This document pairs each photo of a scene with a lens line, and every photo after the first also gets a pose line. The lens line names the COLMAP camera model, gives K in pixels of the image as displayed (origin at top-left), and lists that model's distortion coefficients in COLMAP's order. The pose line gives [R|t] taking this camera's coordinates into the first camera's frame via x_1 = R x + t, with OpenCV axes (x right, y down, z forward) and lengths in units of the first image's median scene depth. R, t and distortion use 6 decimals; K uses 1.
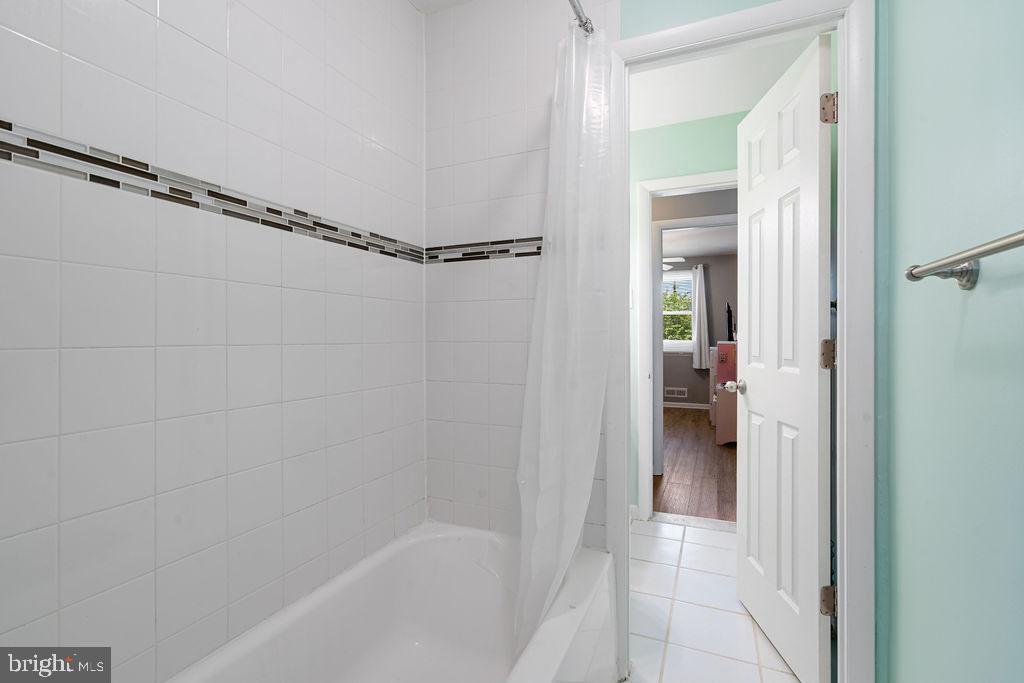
lens RADIAL K [[476.1, 0, 510.9], [0, 476.1, 331.6], [0, 0, 1]] dist [-0.003541, 0.000603]
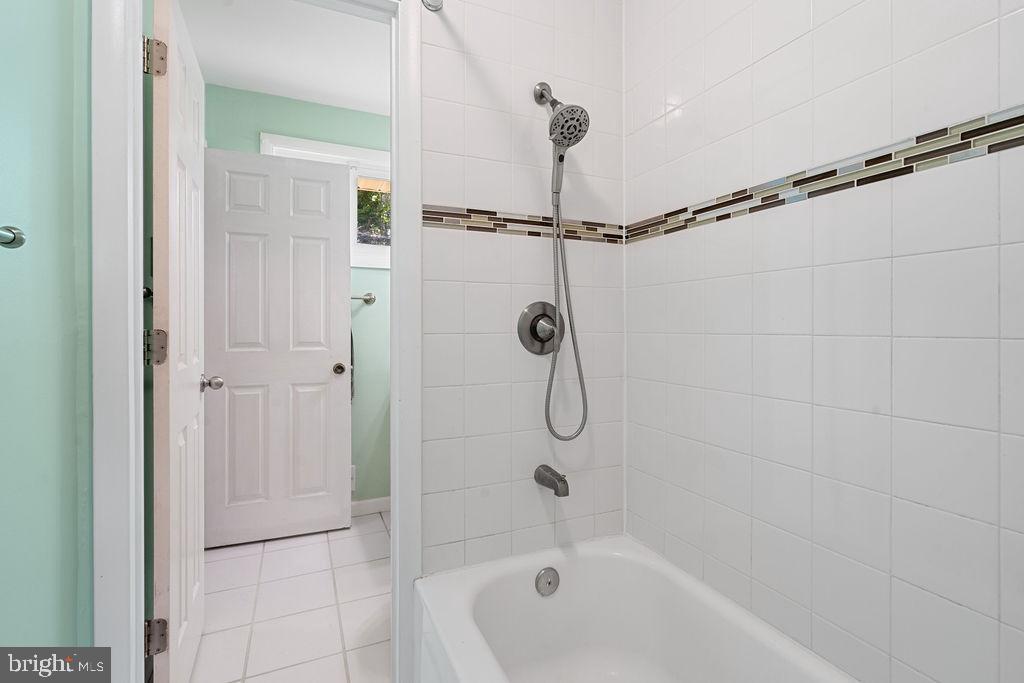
lens RADIAL K [[476.1, 0, 510.9], [0, 476.1, 331.6], [0, 0, 1]] dist [-0.003541, 0.000603]
pose [[-0.680562, 0.007293, -0.732654, 0.517575], [0.007971, 0.999965, 0.002550, 0.014860], [0.732647, -0.004104, -0.680597, 1.240641]]
